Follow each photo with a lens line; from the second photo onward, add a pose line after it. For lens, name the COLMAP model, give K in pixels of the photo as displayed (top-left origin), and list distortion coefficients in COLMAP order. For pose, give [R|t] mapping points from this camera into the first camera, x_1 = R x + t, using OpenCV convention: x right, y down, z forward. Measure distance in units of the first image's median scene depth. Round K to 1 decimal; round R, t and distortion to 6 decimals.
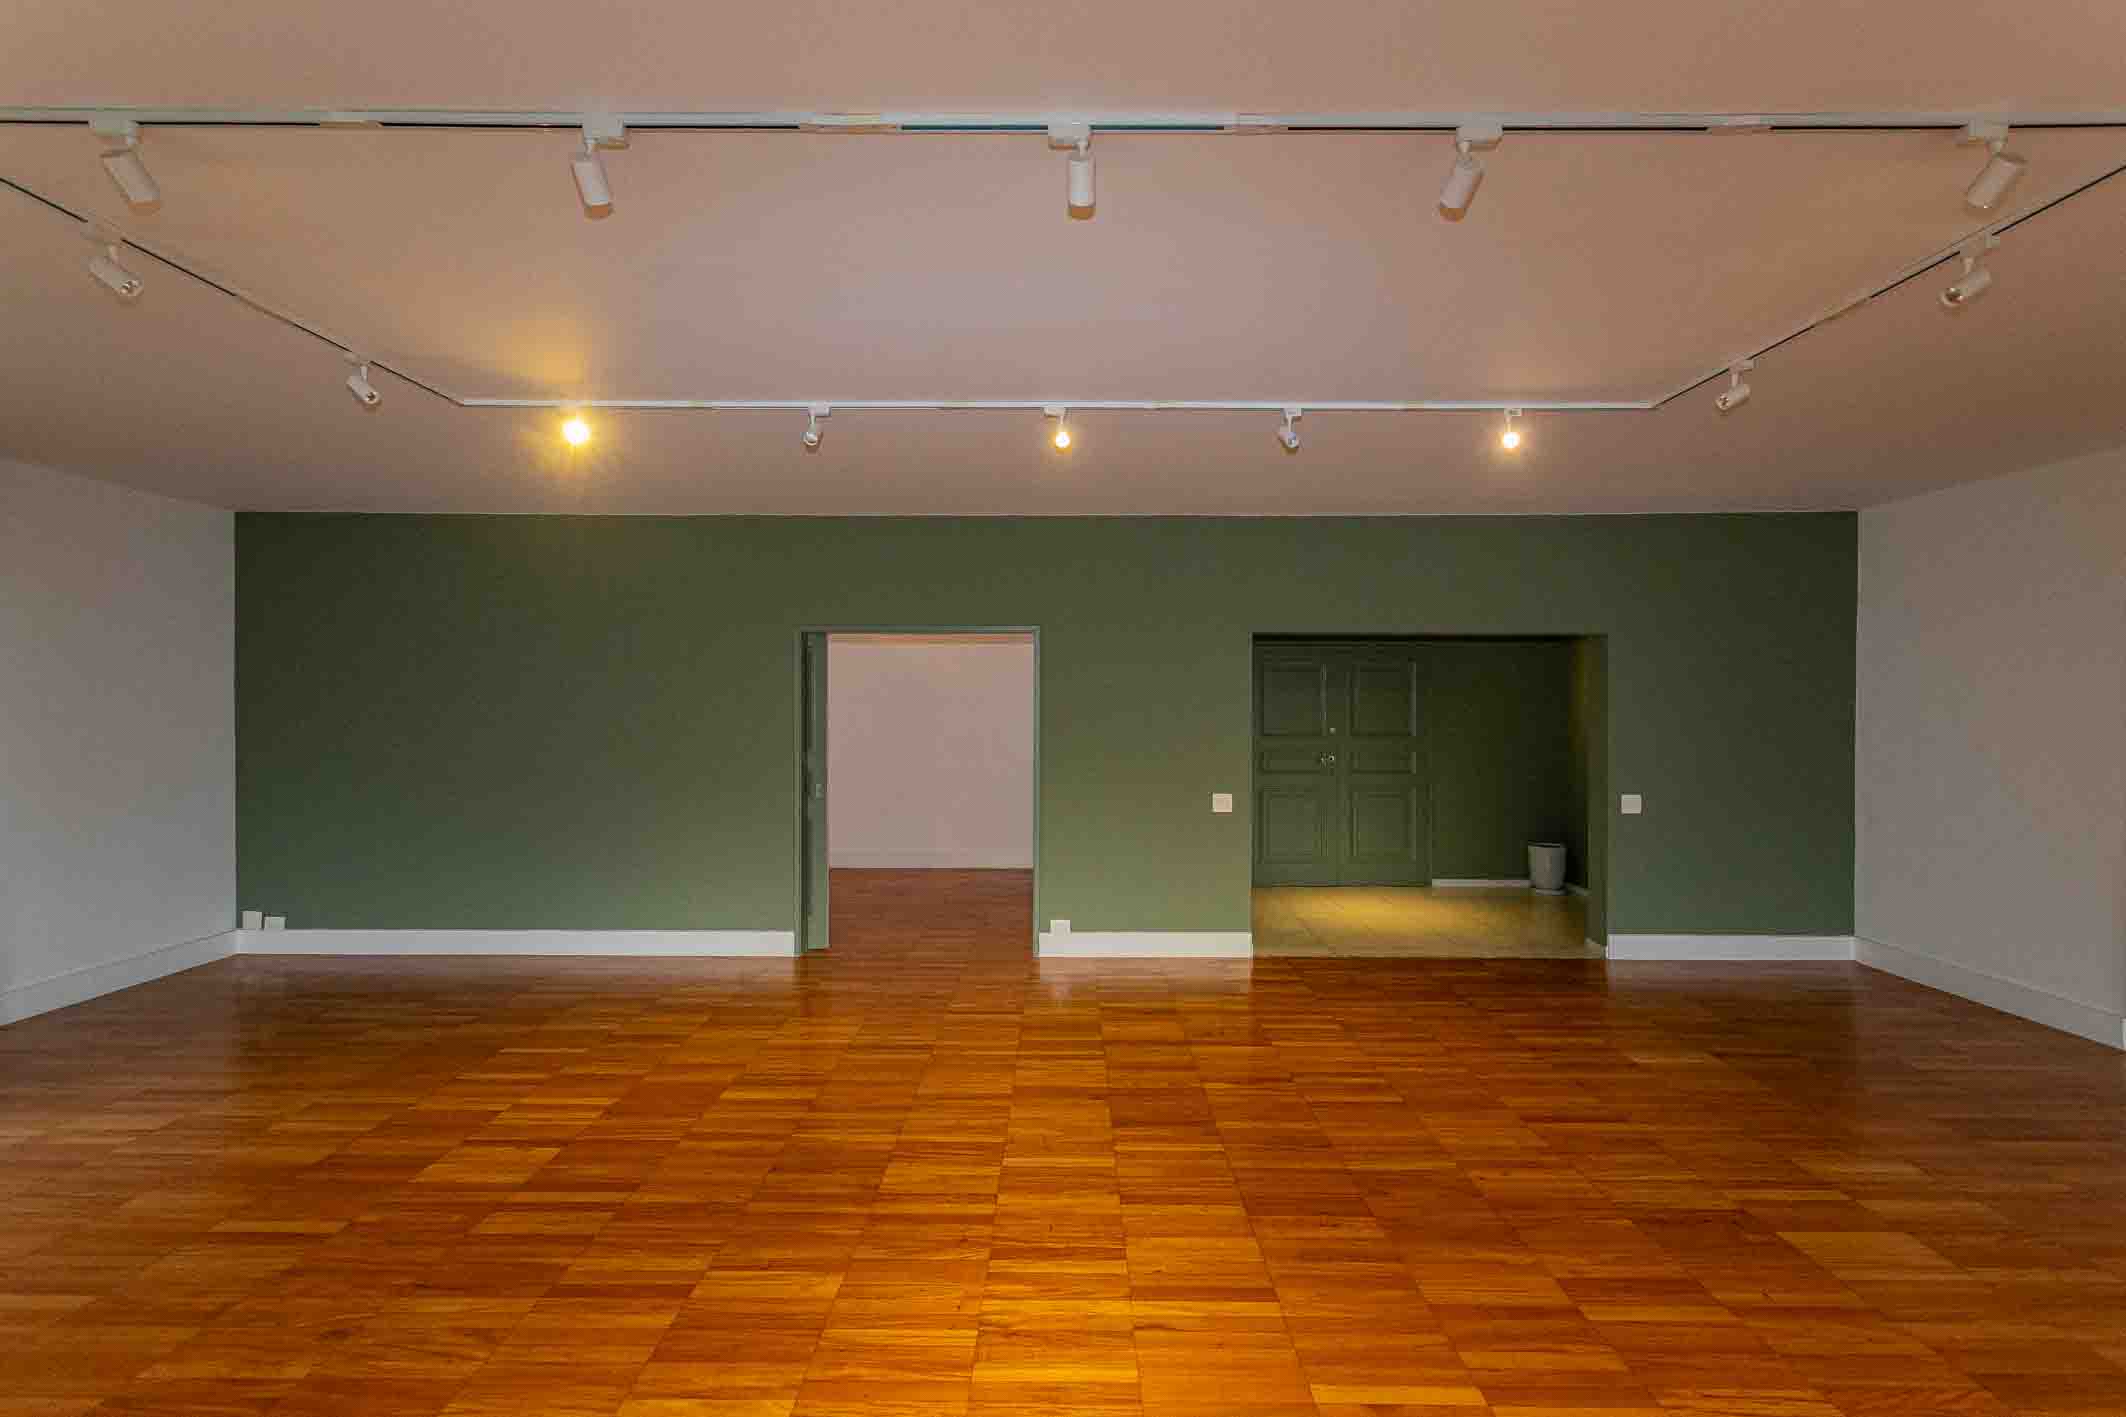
lens RADIAL K [[991.2, 0, 1111.9], [0, 991.2, 707.1], [0, 0, 1]] dist [-0.001174, 0.000347]
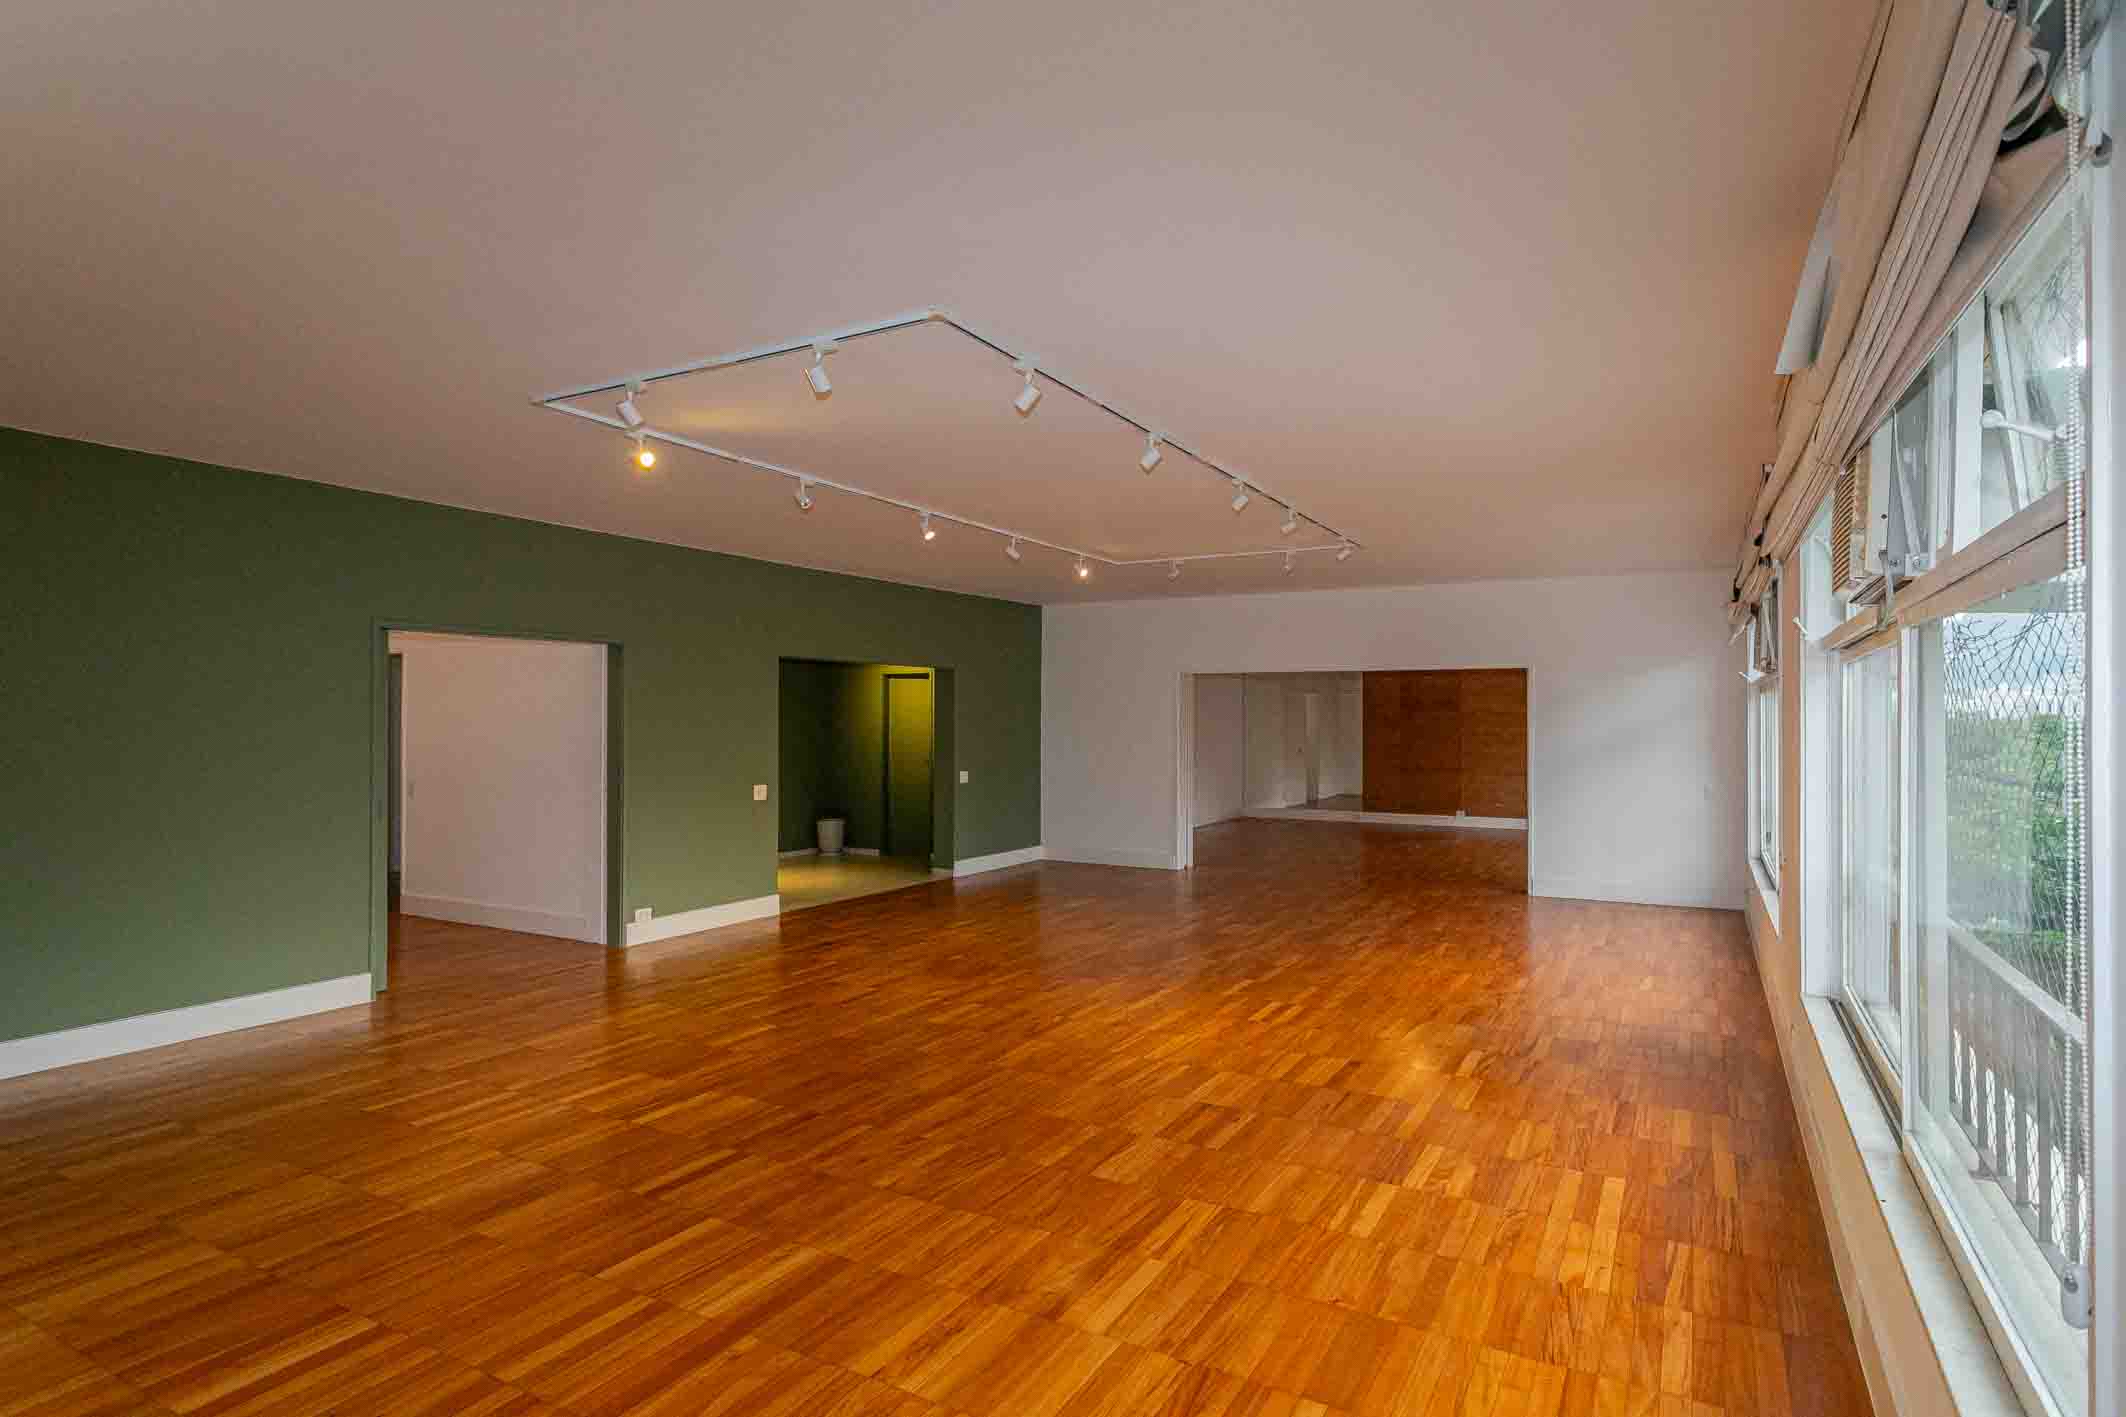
lens RADIAL K [[1035.4, 0, 1091.0], [0, 1035.4, 711.4], [0, 0, 1]] dist [-0.000324, 0.000114]
pose [[0.496850, 0.006518, 0.867812, -0.801230], [-0.001304, 0.999976, -0.006763, 0.003997], [-0.867835, 0.002229, 0.496847, 0.004984]]
